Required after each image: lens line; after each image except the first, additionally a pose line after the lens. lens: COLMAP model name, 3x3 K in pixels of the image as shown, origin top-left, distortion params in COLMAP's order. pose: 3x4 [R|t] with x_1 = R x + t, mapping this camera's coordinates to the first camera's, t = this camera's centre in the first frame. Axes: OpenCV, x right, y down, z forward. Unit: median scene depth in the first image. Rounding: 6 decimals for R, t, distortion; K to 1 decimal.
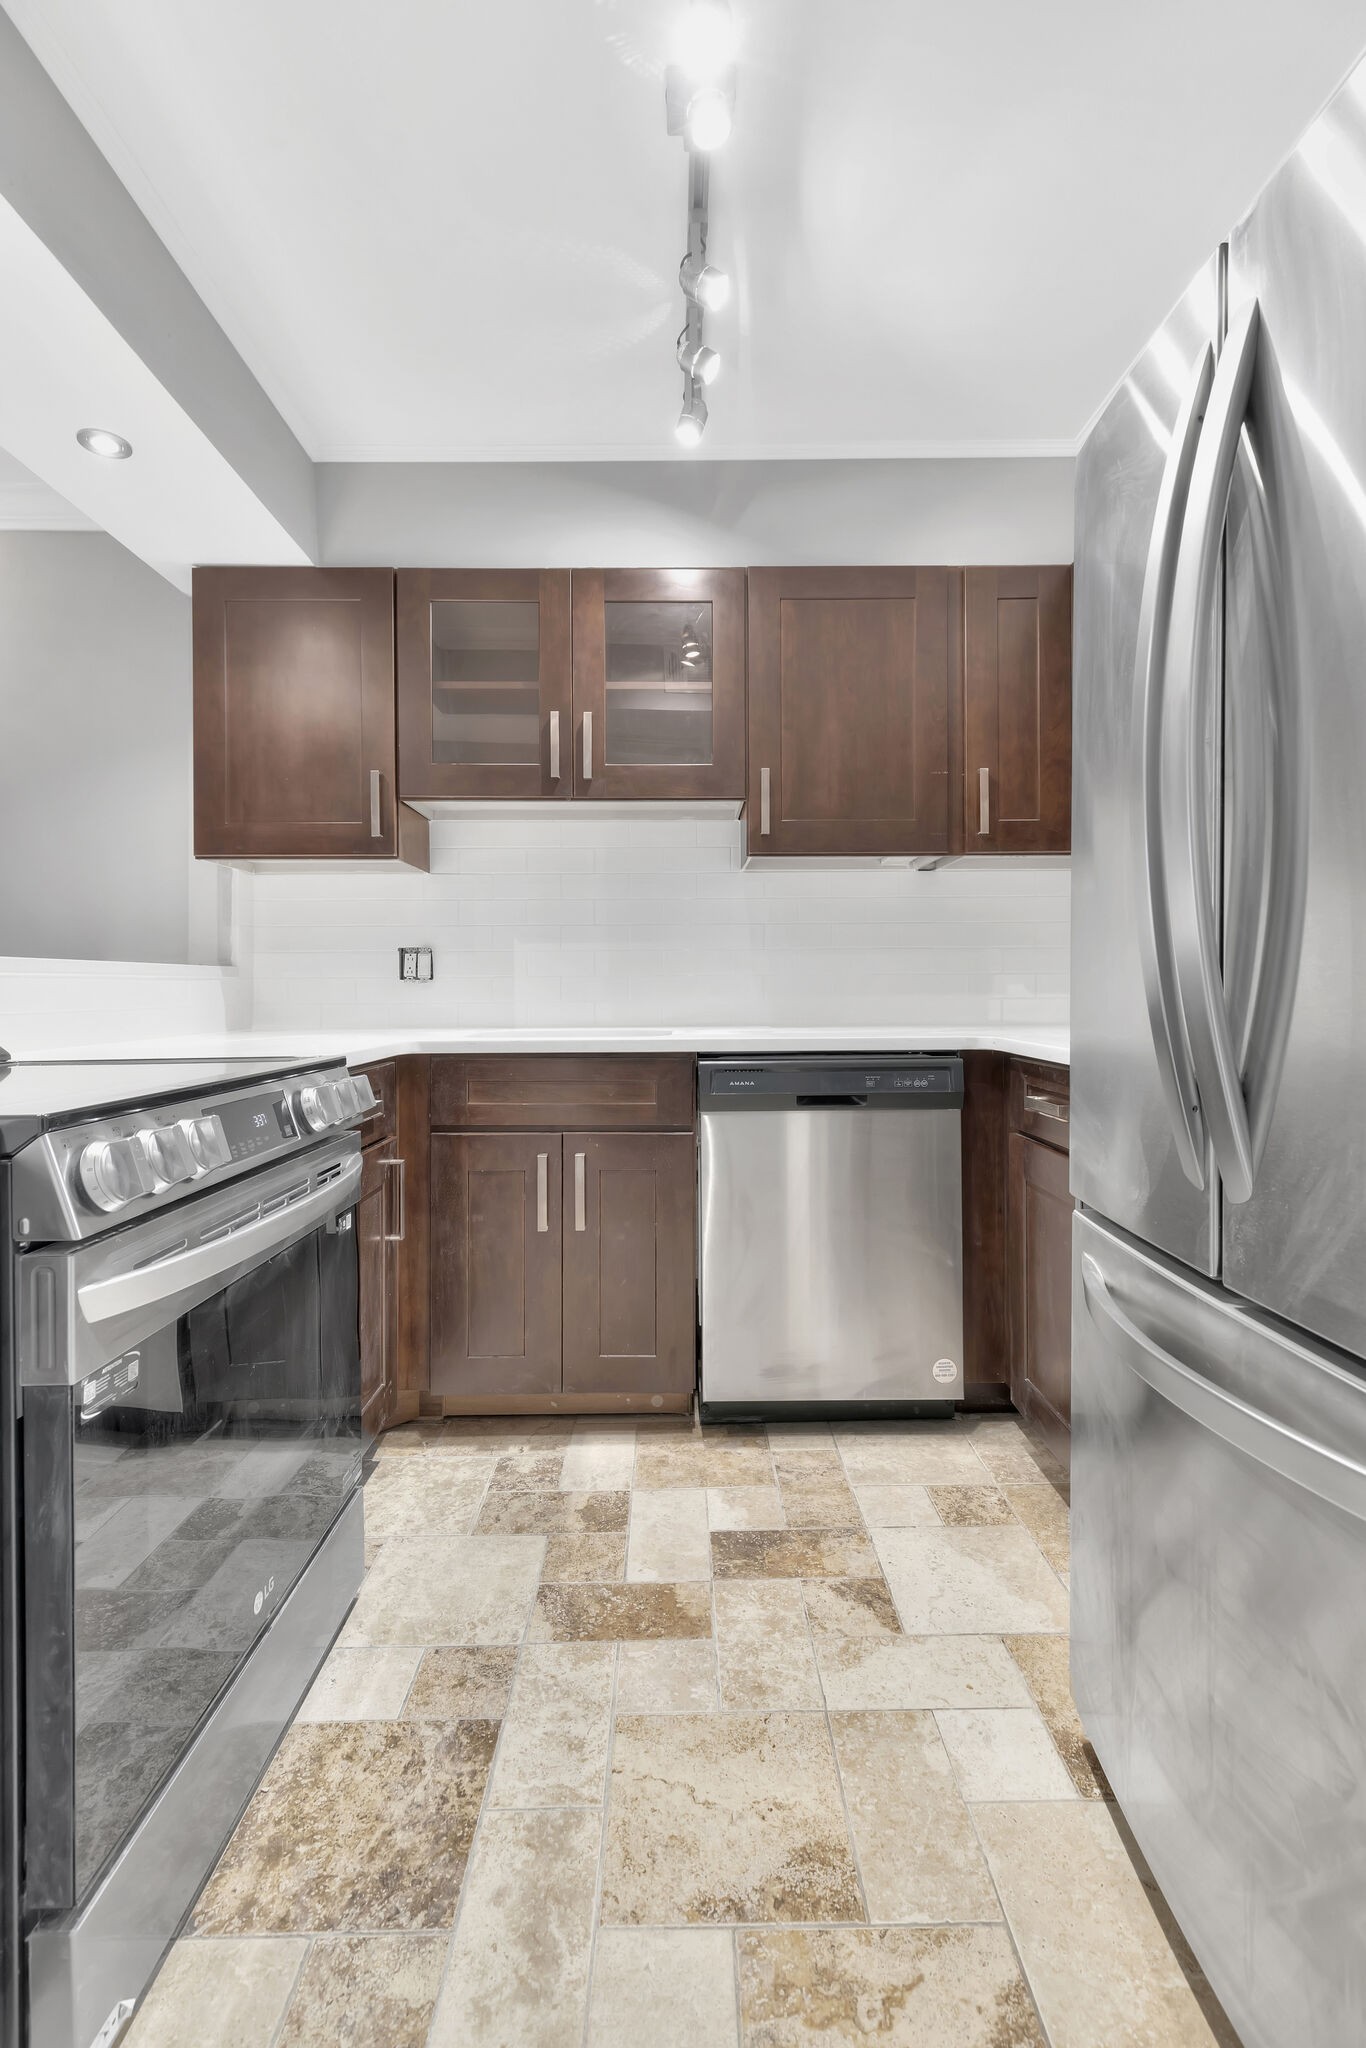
lens RADIAL K [[924.1, 0, 717.9], [0, 924.1, 989.2], [0, 0, 1]] dist [0.005494, -0.000677]
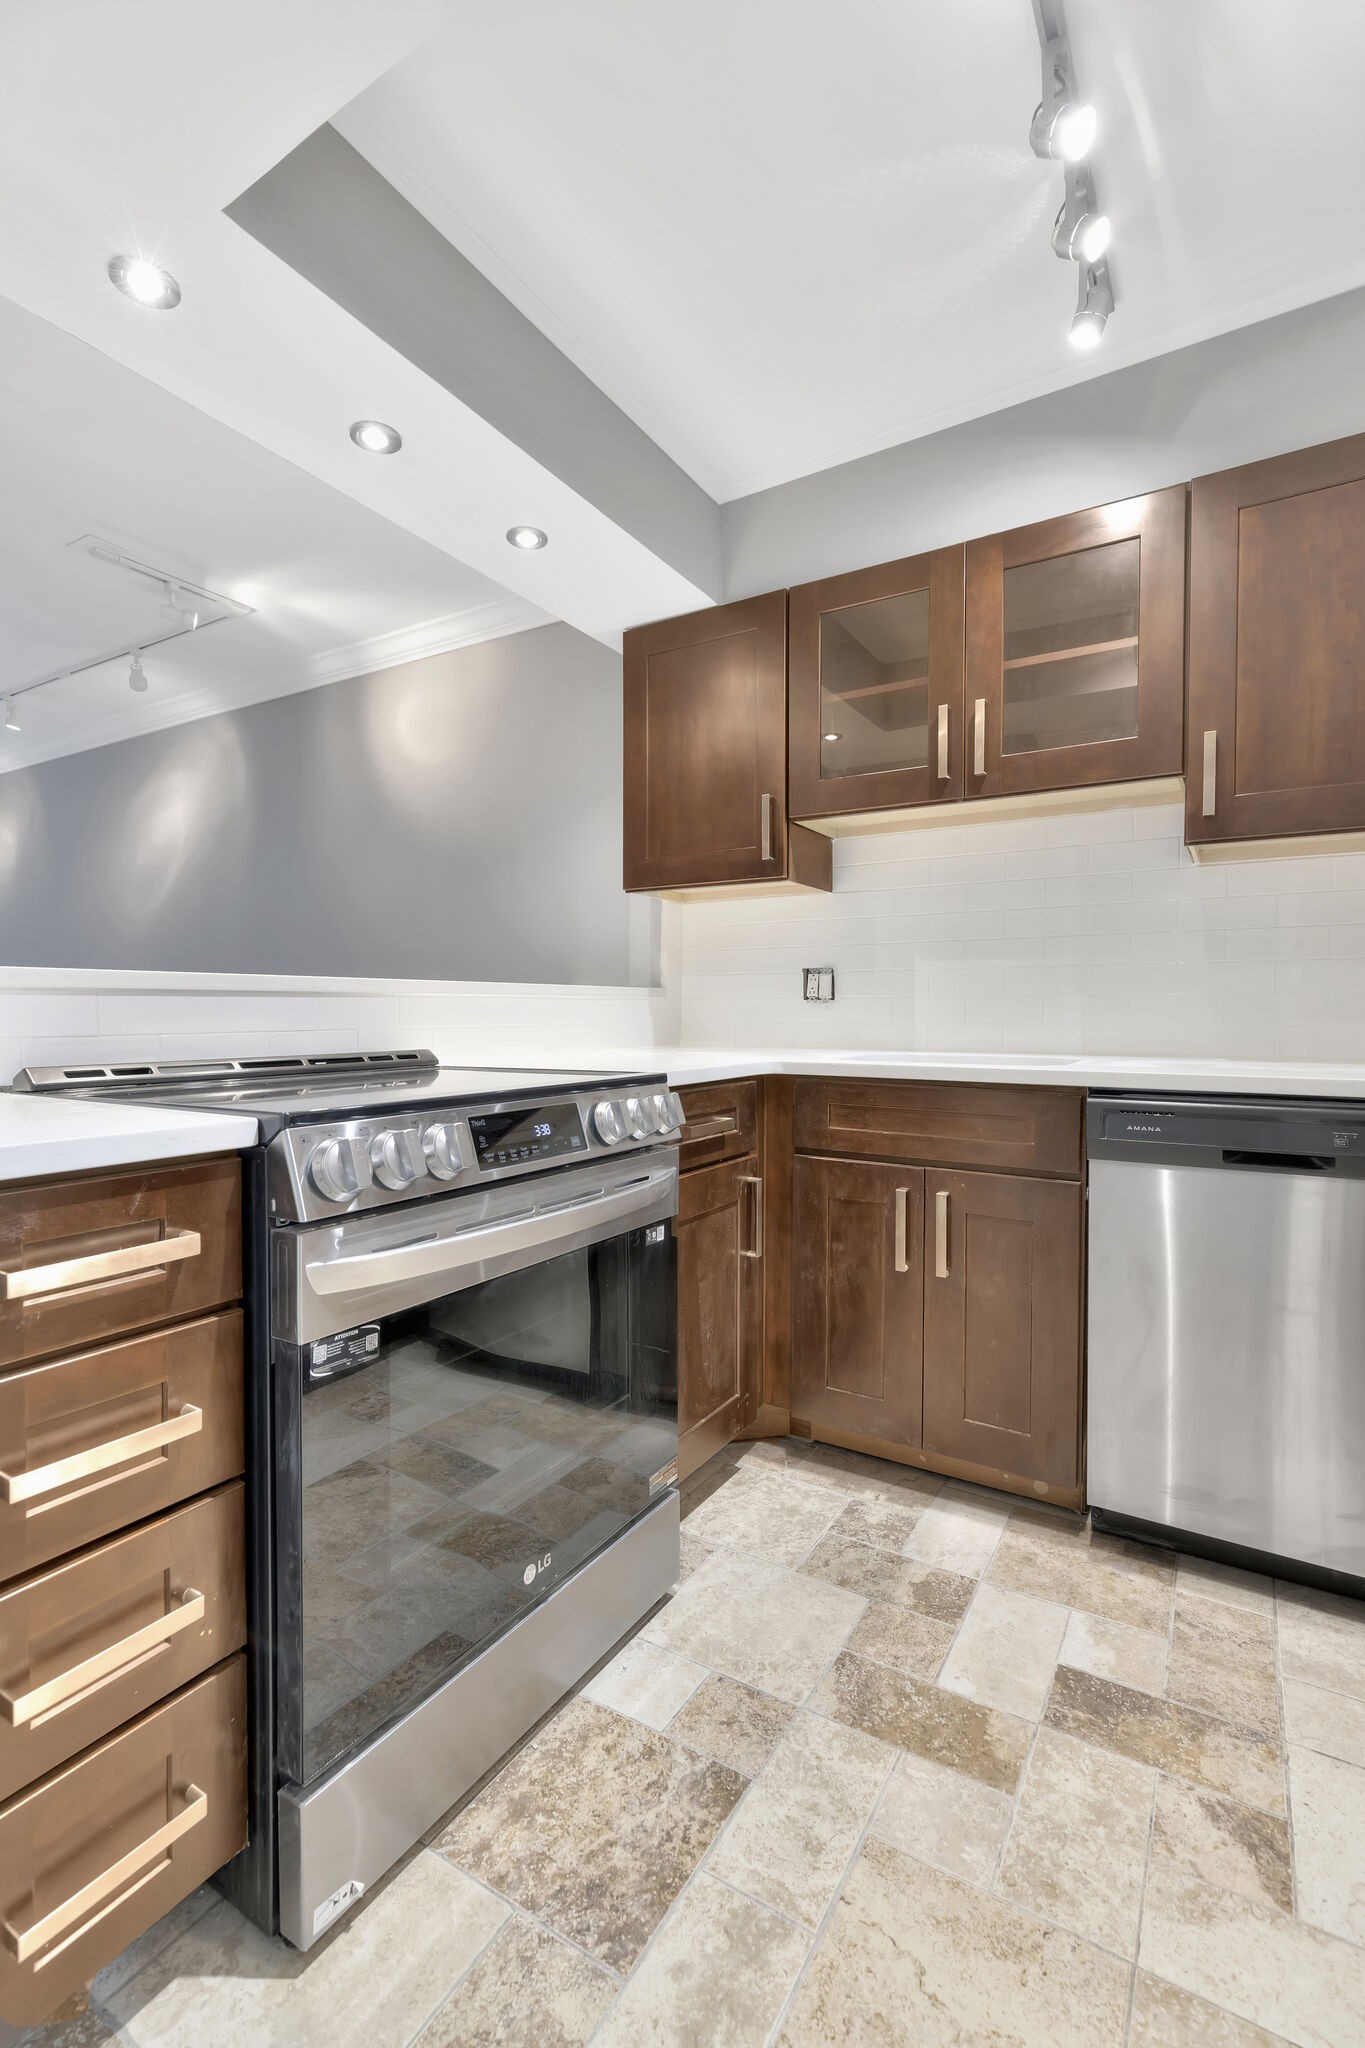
lens RADIAL K [[924.1, 0, 680.8], [0, 924.1, 1028.7], [0, 0, 1]] dist [0.005494, -0.000677]
pose [[0.841595, 0.016949, -0.539844, 0.125024], [-0.006028, 0.999740, 0.021992, -0.000294], [0.540076, -0.015254, 0.841478, 0.107123]]
